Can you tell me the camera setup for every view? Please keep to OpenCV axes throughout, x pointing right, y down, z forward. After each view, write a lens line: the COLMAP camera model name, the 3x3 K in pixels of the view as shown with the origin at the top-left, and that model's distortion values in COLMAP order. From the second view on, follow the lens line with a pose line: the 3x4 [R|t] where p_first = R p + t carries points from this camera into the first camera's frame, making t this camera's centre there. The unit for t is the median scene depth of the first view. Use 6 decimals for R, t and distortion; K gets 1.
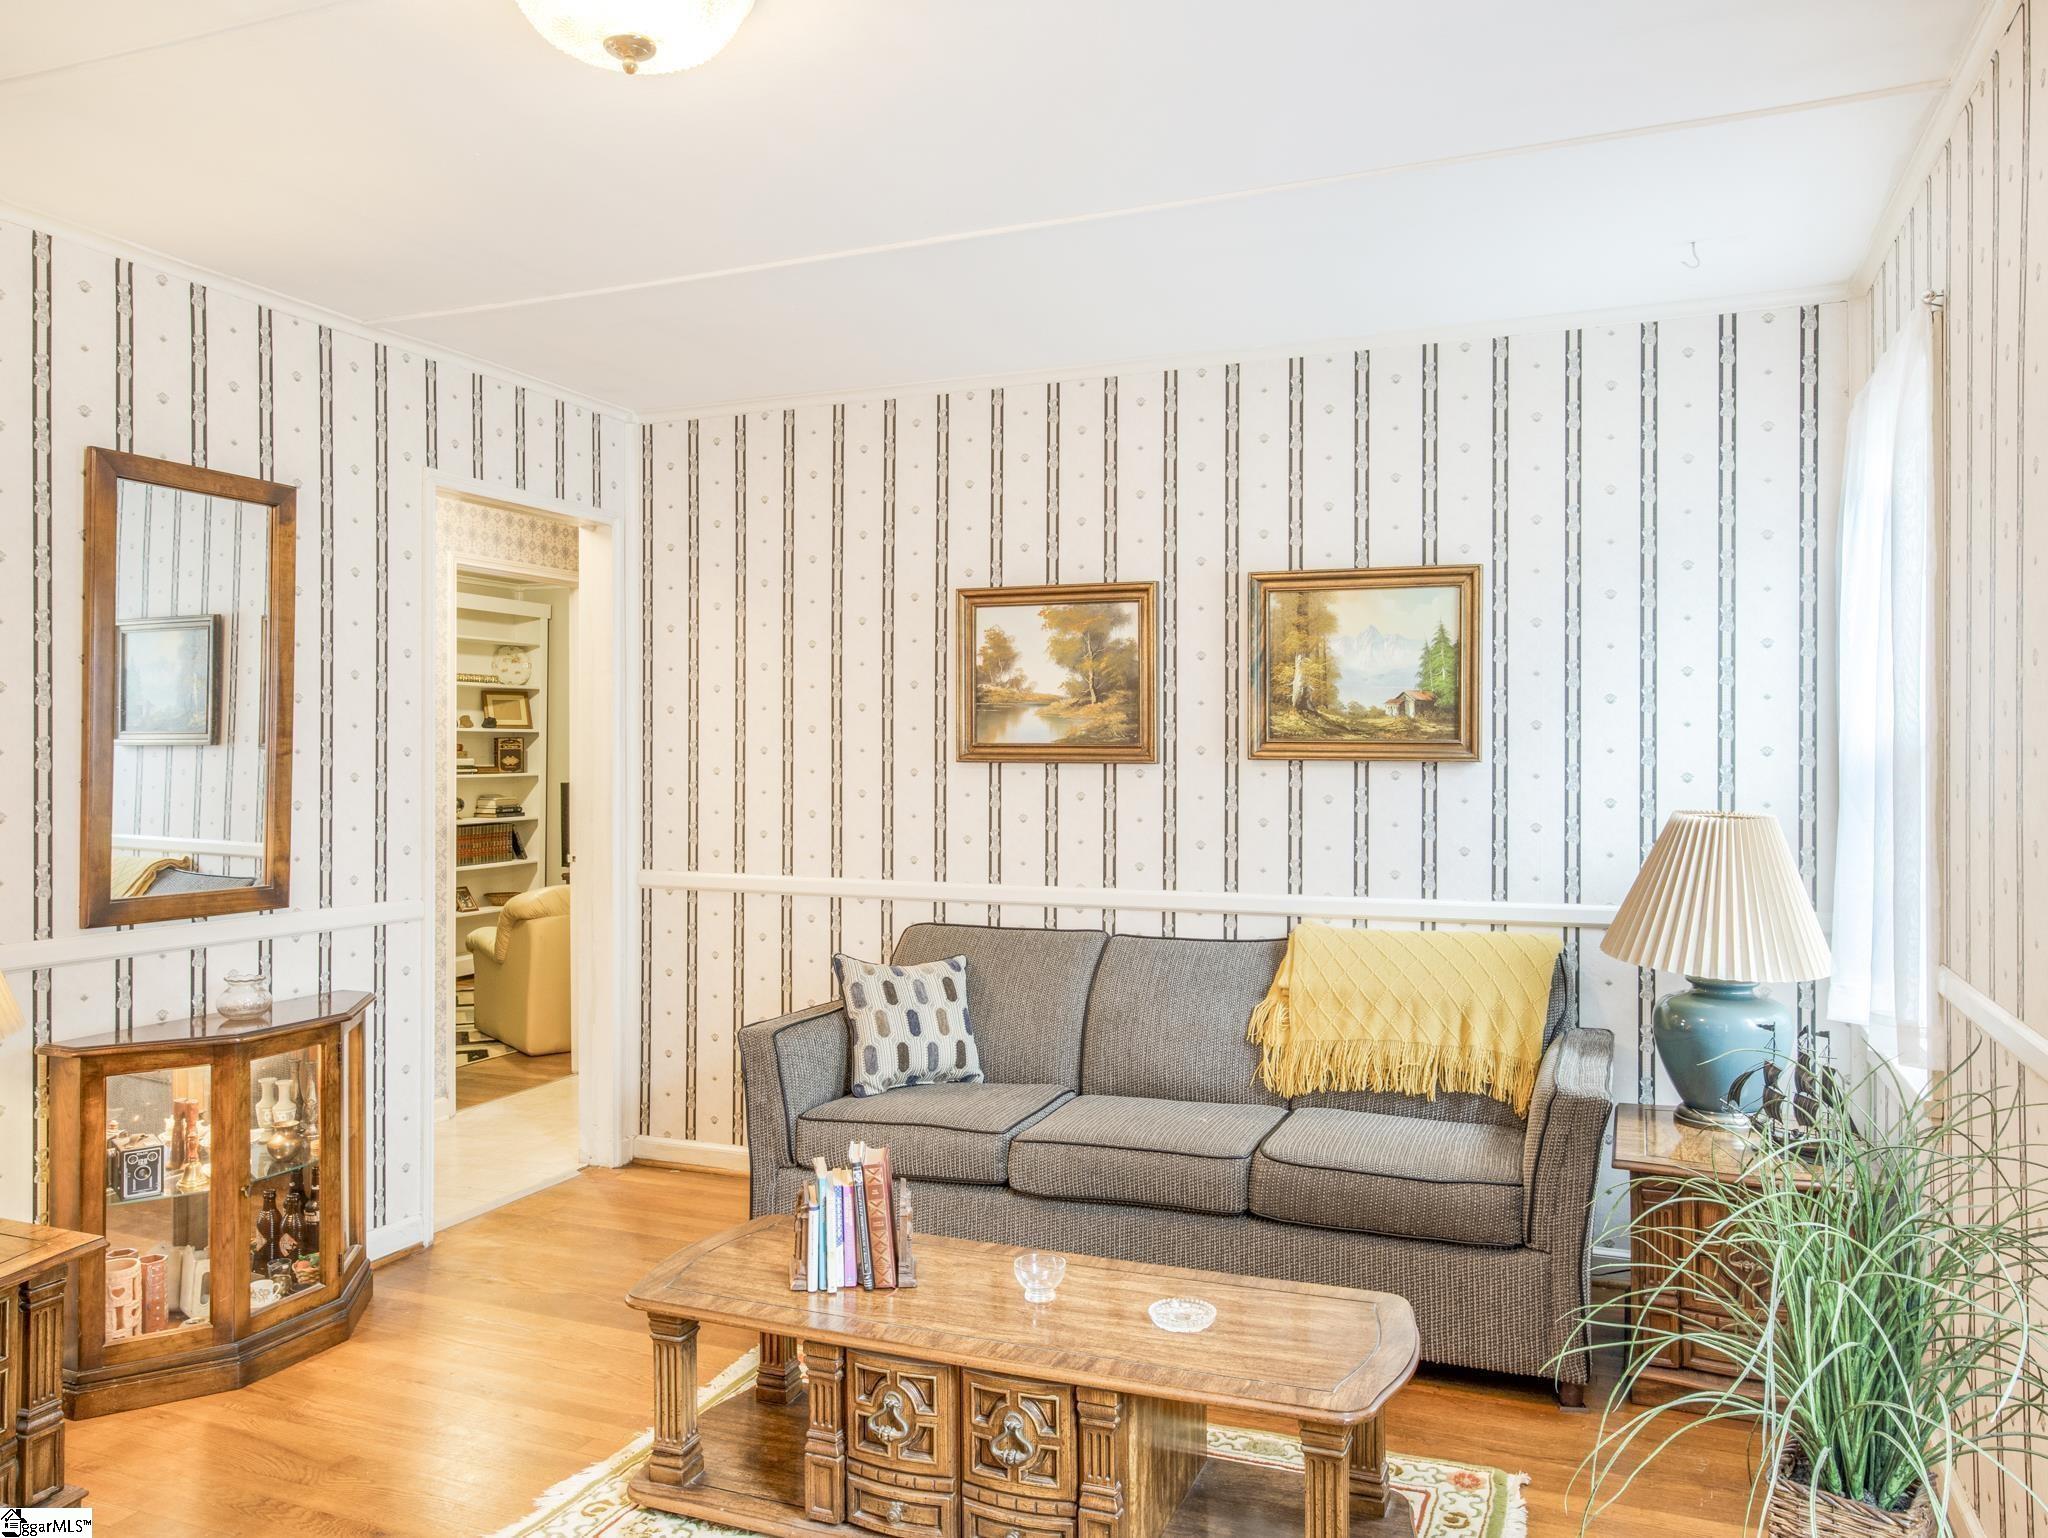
lens RADIAL K [[1520.7, 0, 1024.0], [0, 1520.7, 769.0], [0, 0, 1]] dist [-0.000740, 0.003828]
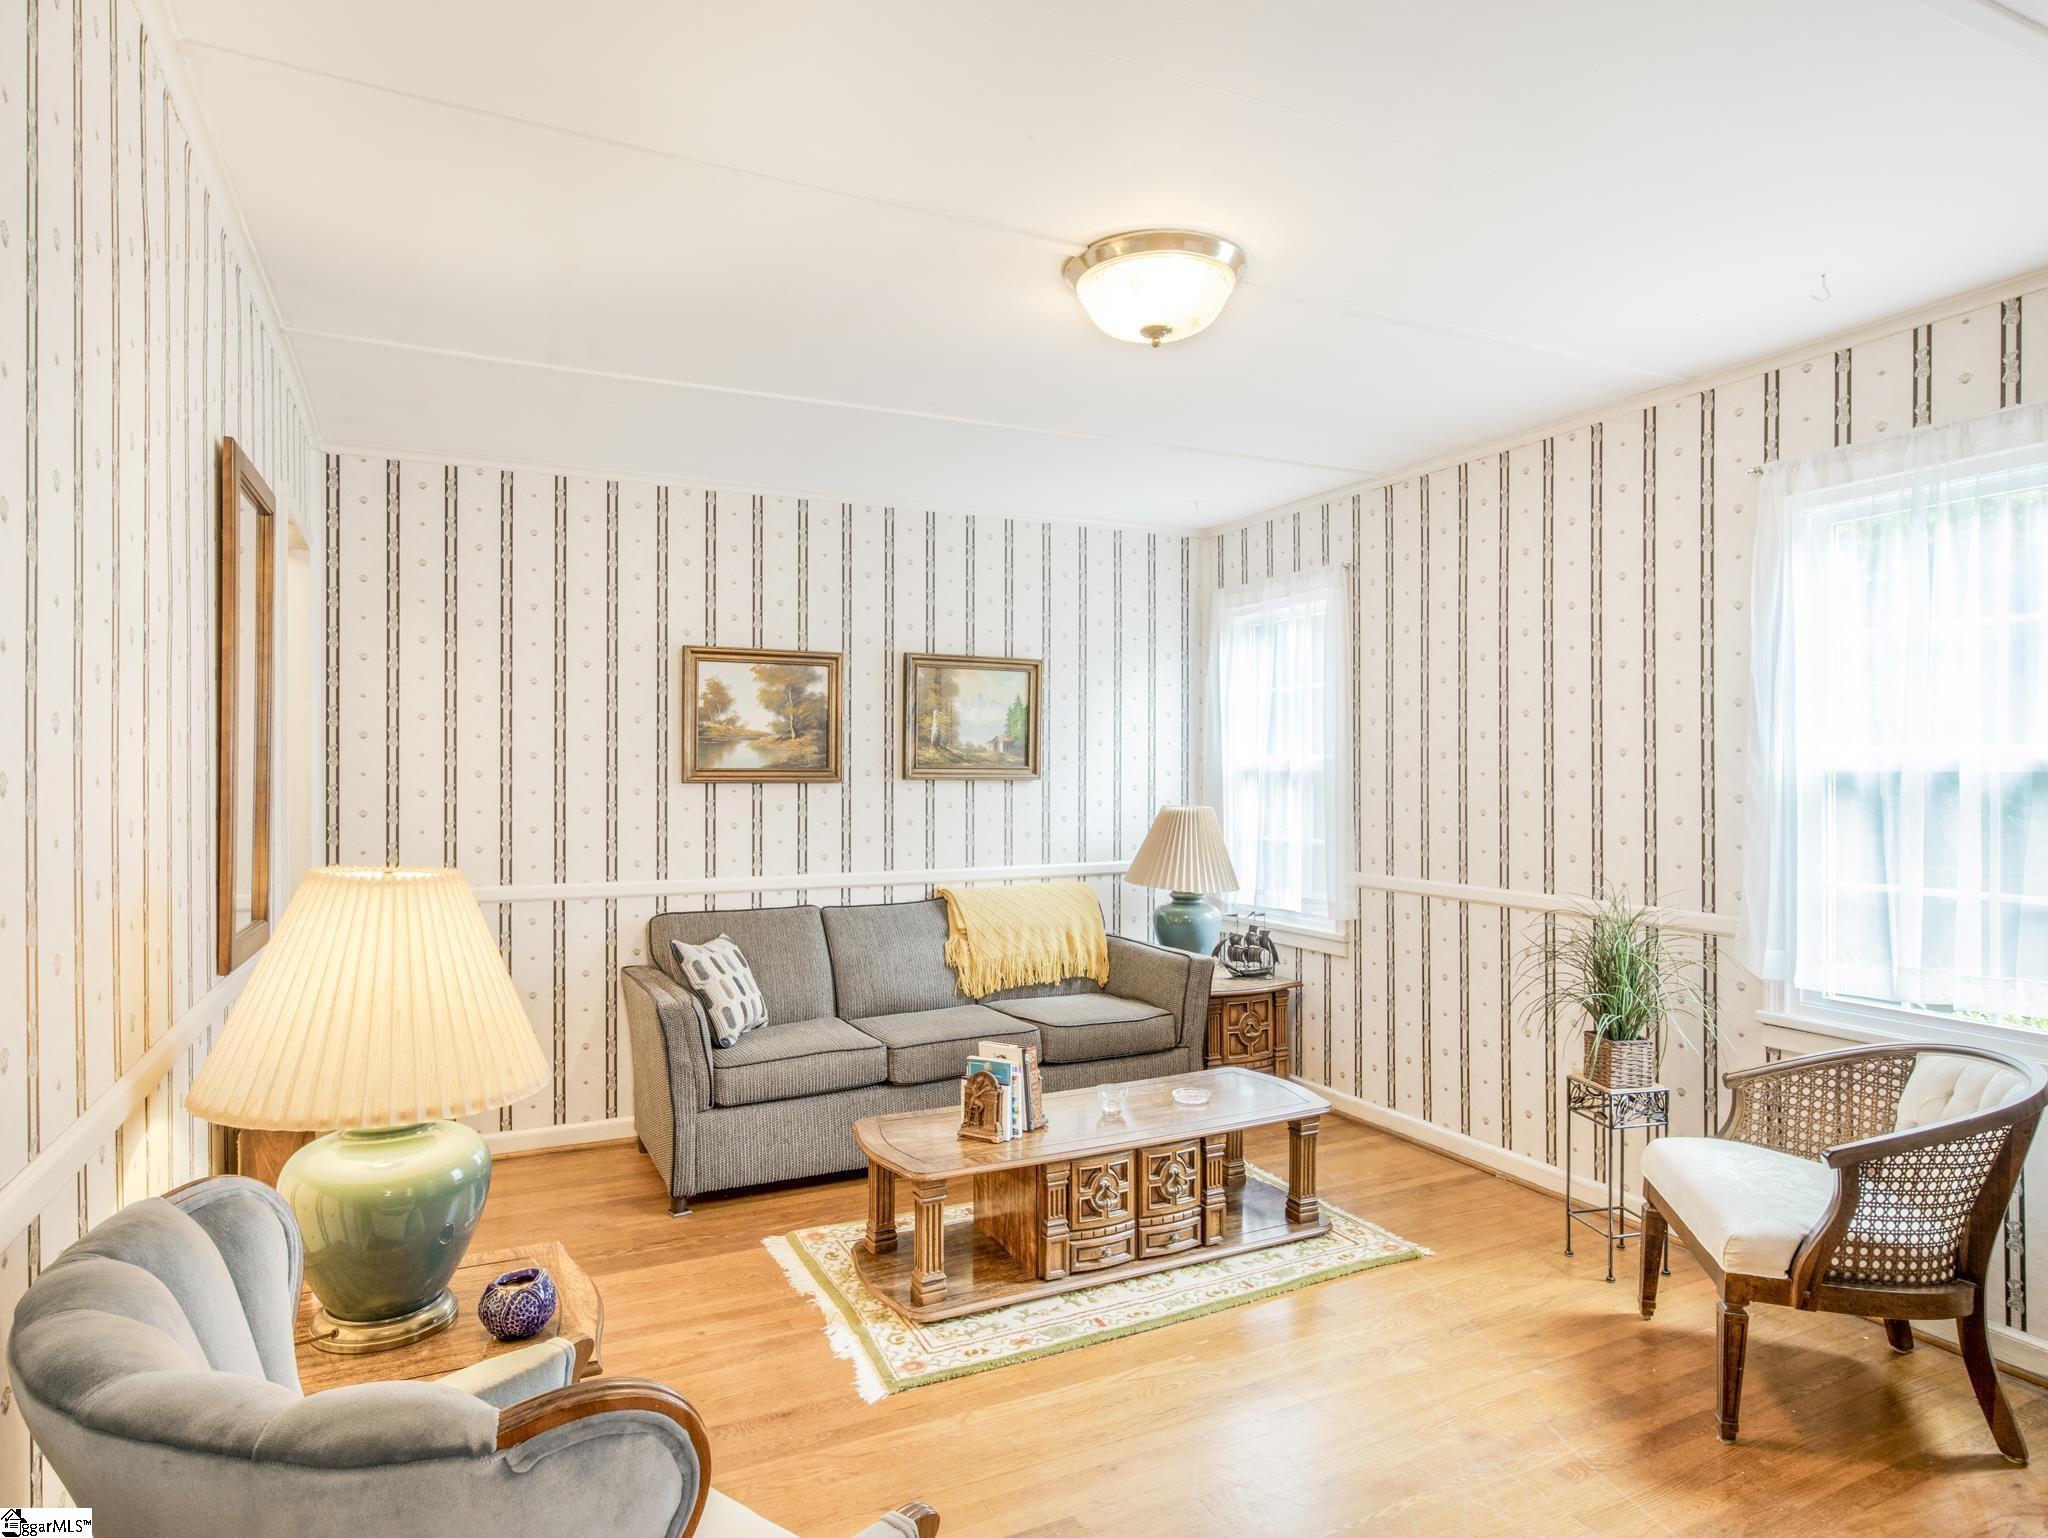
lens RADIAL K [[1230.5, 0, 1019.1], [0, 1230.5, 789.4], [0, 0, 1]] dist [0.001227, 0.001059]
pose [[0.657779, -0.011931, 0.753116, -0.671772], [0.011888, 0.999914, 0.005458, -0.001731], [-0.753117, 0.005363, 0.657865, 0.133034]]
